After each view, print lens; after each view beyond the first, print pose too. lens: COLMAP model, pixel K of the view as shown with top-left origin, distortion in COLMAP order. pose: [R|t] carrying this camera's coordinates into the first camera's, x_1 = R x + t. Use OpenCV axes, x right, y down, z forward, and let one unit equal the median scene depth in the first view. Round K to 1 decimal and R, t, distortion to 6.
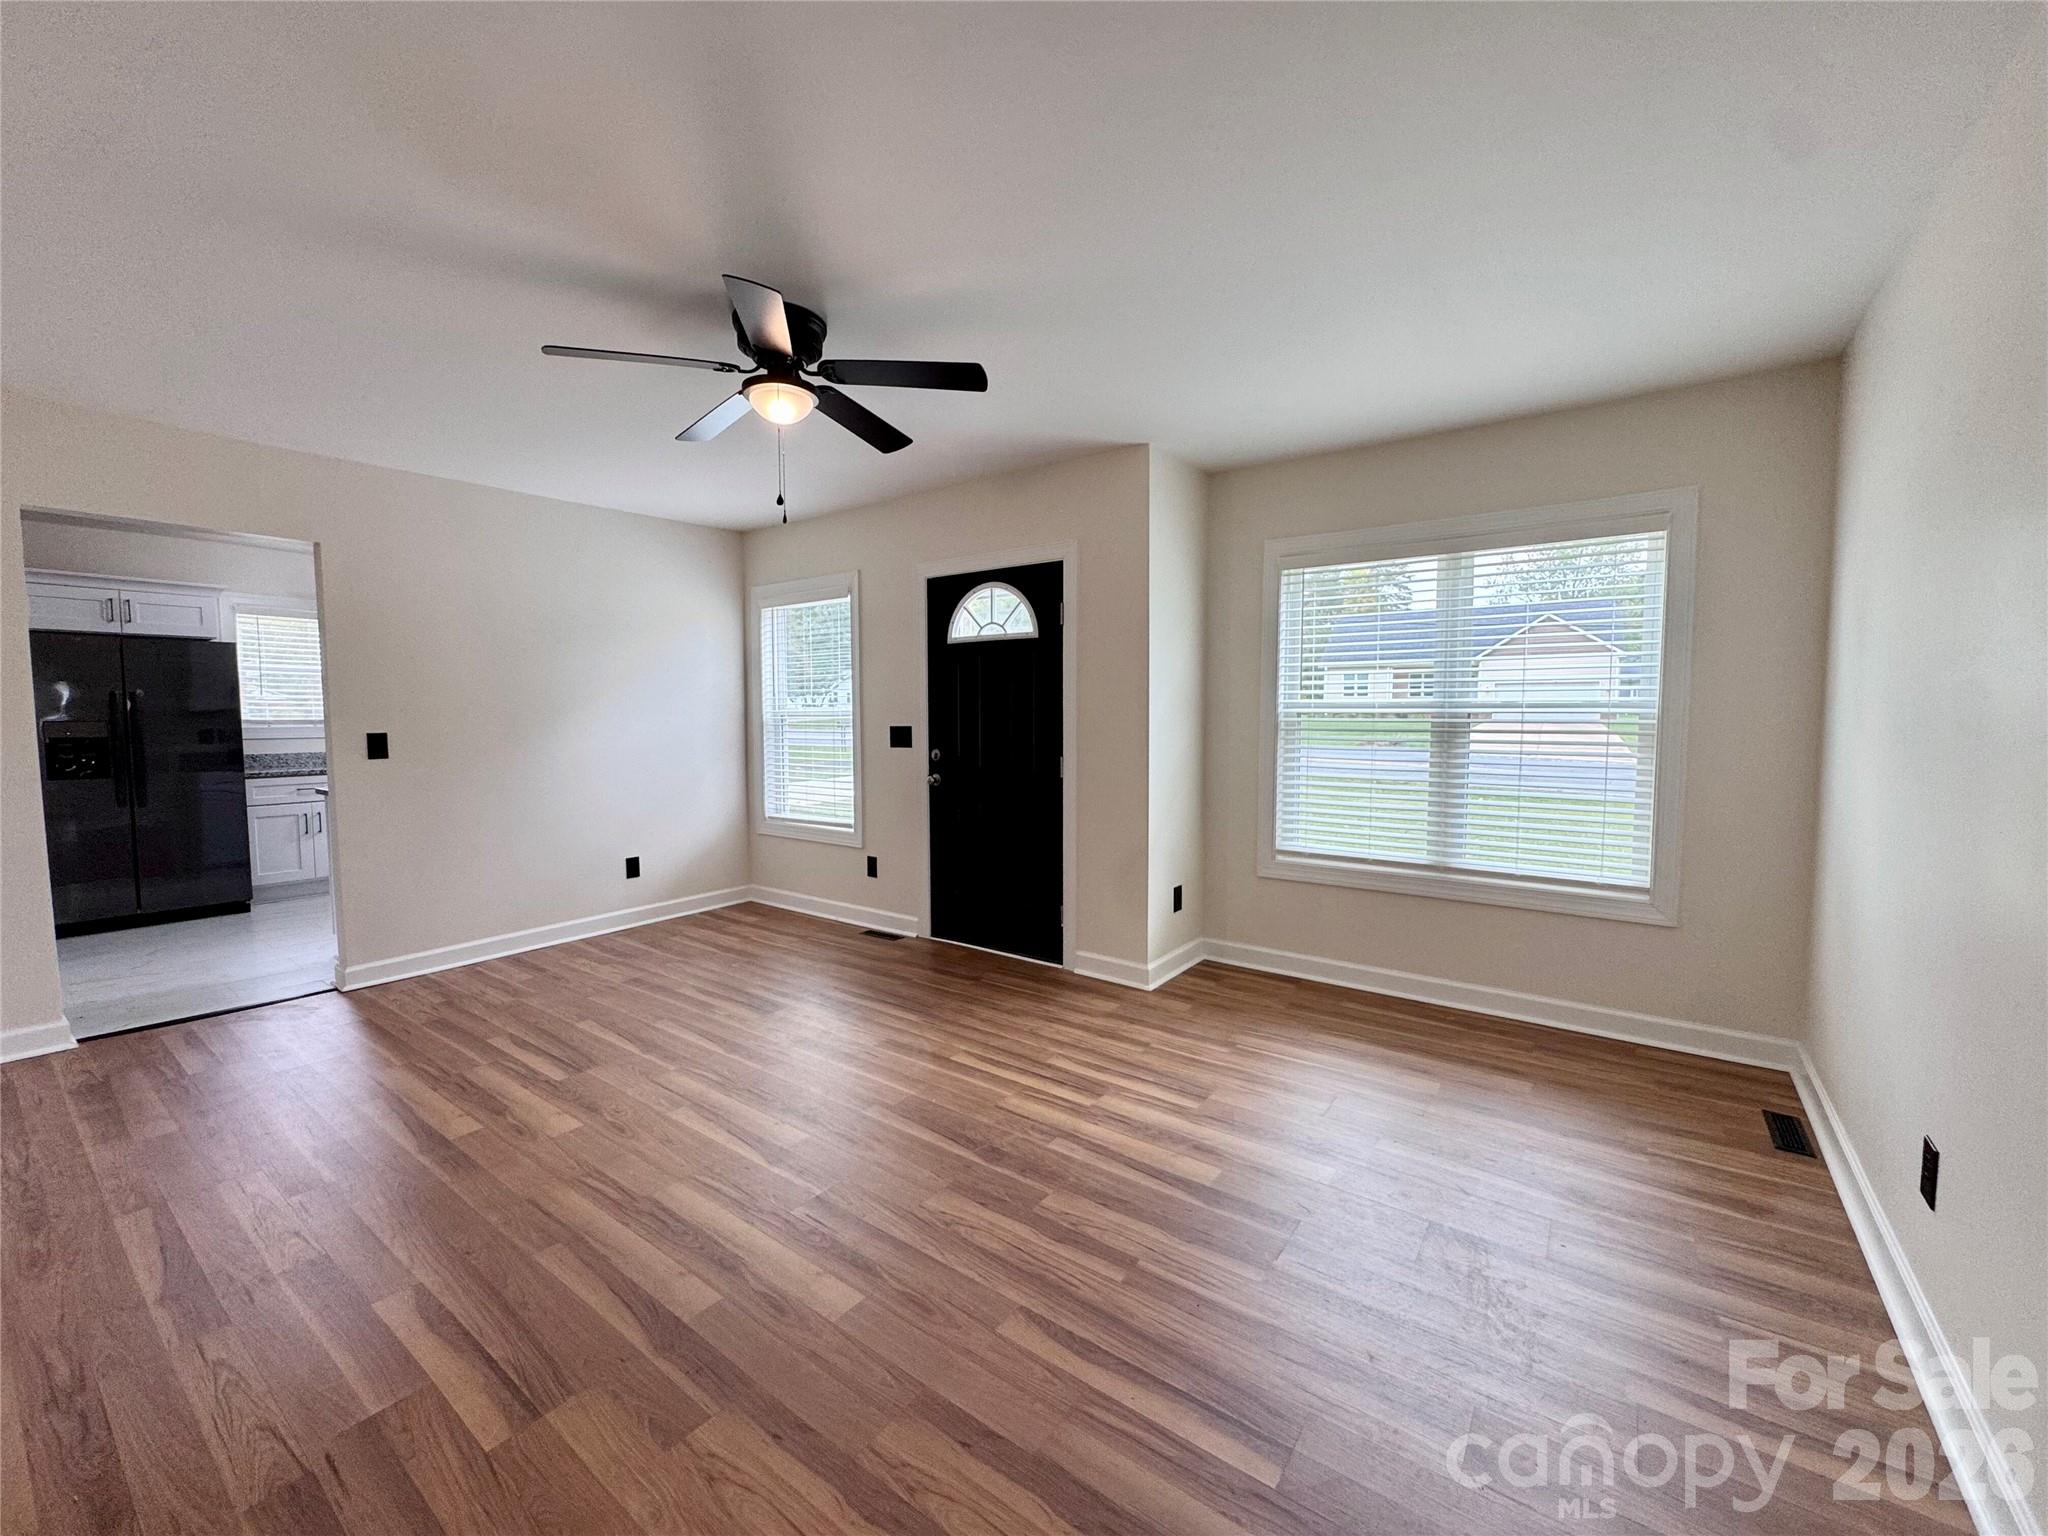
lens RADIAL K [[820.1, 0, 1022.4], [0, 820.1, 765.2], [0, 0, 1]] dist [-0.003364, -0.000318]
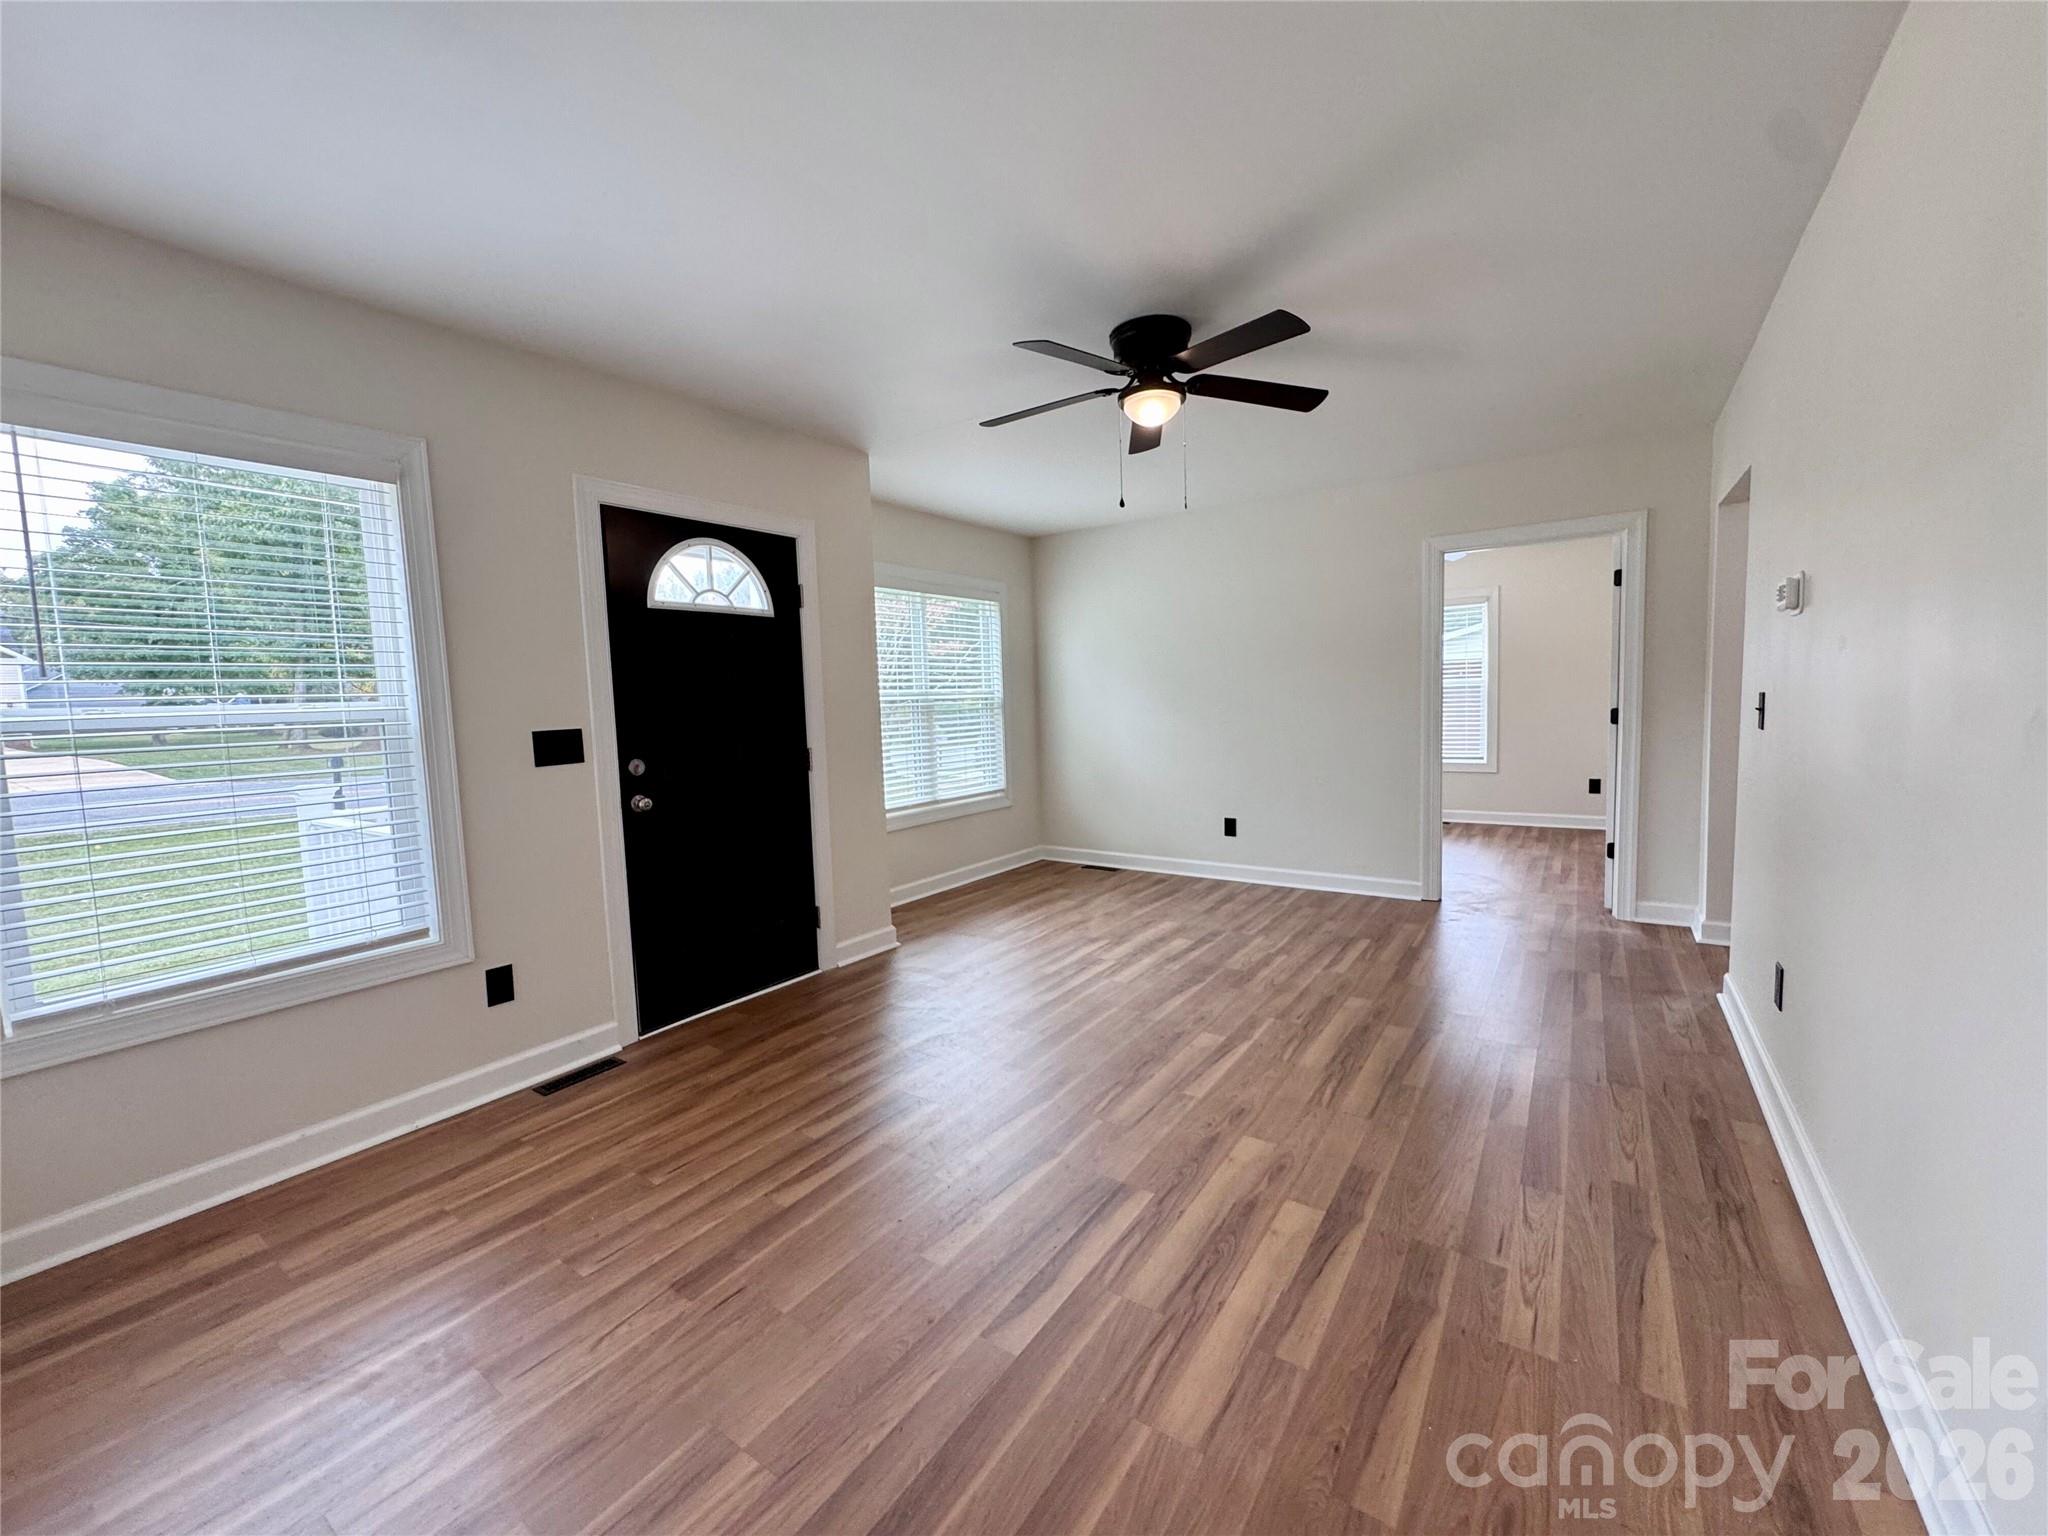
lens RADIAL K [[820.1, 0, 1018.1], [0, 820.1, 765.8], [0, 0, 1]] dist [-0.003364, -0.000318]
pose [[-0.026155, -0.077959, 0.996613, -0.901276], [0.097484, 0.992004, 0.080156, -0.042634], [-0.994893, 0.099250, -0.018346, 0.785846]]
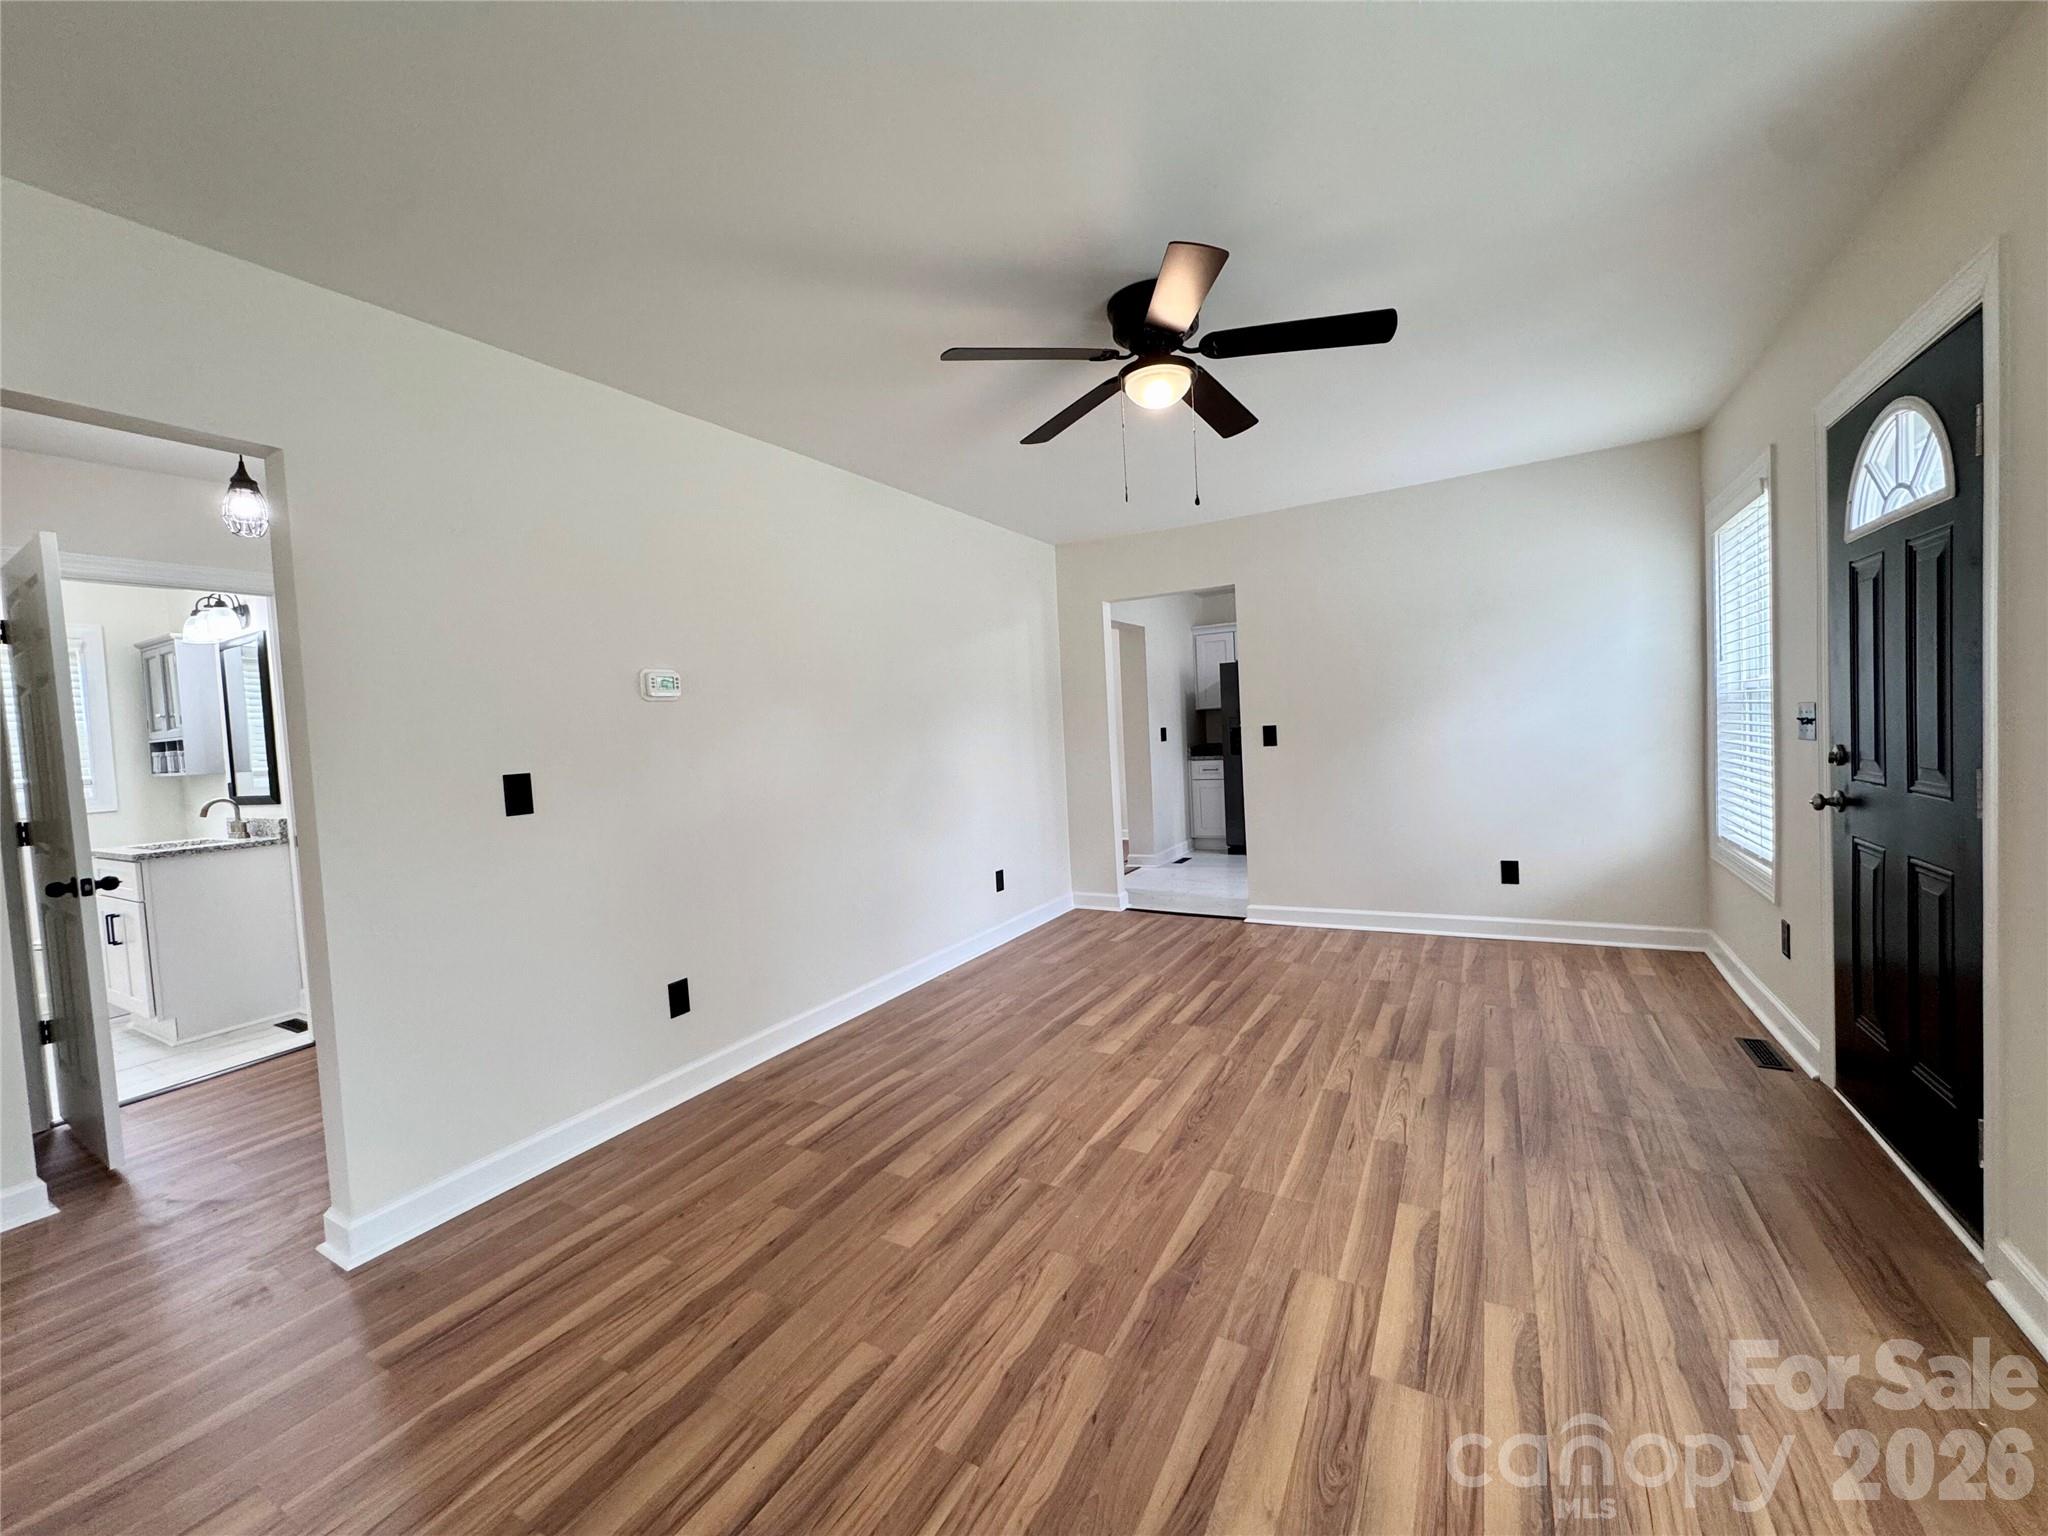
lens RADIAL K [[820.1, 0, 1022.8], [0, 820.1, 767.9], [0, 0, 1]] dist [-0.003364, -0.000318]
pose [[0.119586, 0.044043, -0.991846, 0.409048], [-0.011510, 0.999010, 0.042973, -0.023755], [0.992757, 0.006277, 0.119974, 0.460121]]
